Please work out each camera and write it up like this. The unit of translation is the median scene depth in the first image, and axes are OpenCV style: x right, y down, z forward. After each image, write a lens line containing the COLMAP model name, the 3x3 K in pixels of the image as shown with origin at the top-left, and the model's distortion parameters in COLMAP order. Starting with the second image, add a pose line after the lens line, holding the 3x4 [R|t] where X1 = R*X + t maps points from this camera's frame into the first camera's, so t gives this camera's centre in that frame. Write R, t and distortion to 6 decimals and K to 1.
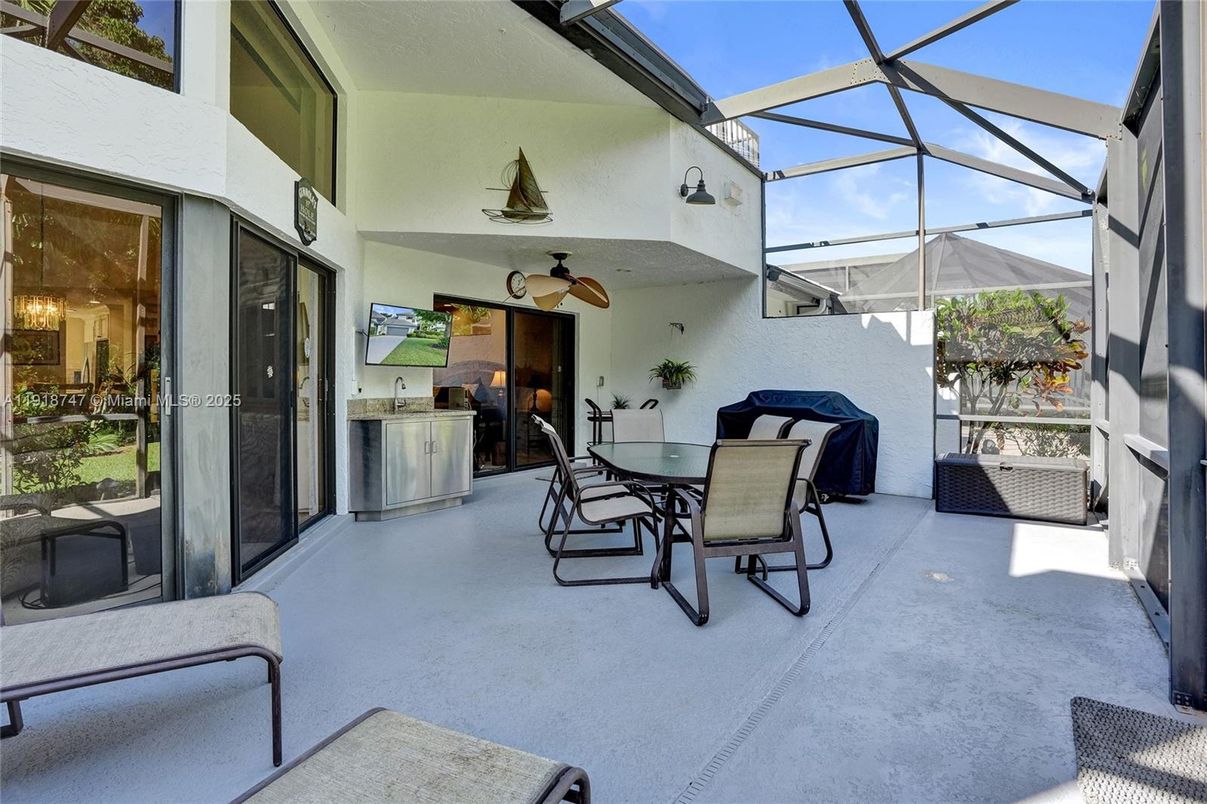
lens RADIAL K [[585.3, 0, 610.8], [0, 585.3, 395.8], [0, 0, 1]] dist [-0.058399, 0.016706]
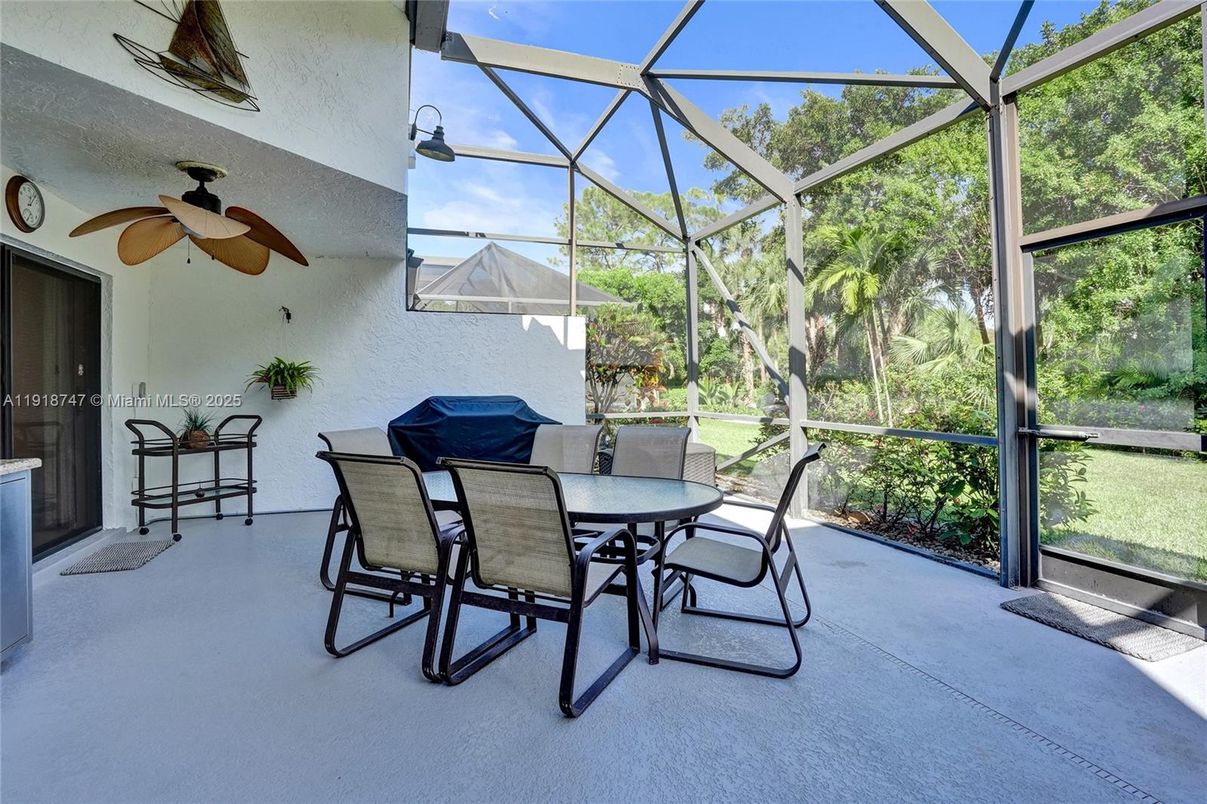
lens RADIAL K [[585.3, 0, 604.0], [0, 585.3, 392.6], [0, 0, 1]] dist [-0.058399, 0.016706]
pose [[0.566743, -0.024364, 0.823534, -0.325570], [0.032767, 0.999438, 0.007018, -0.014730], [-0.823243, 0.023008, 0.567223, 0.357373]]
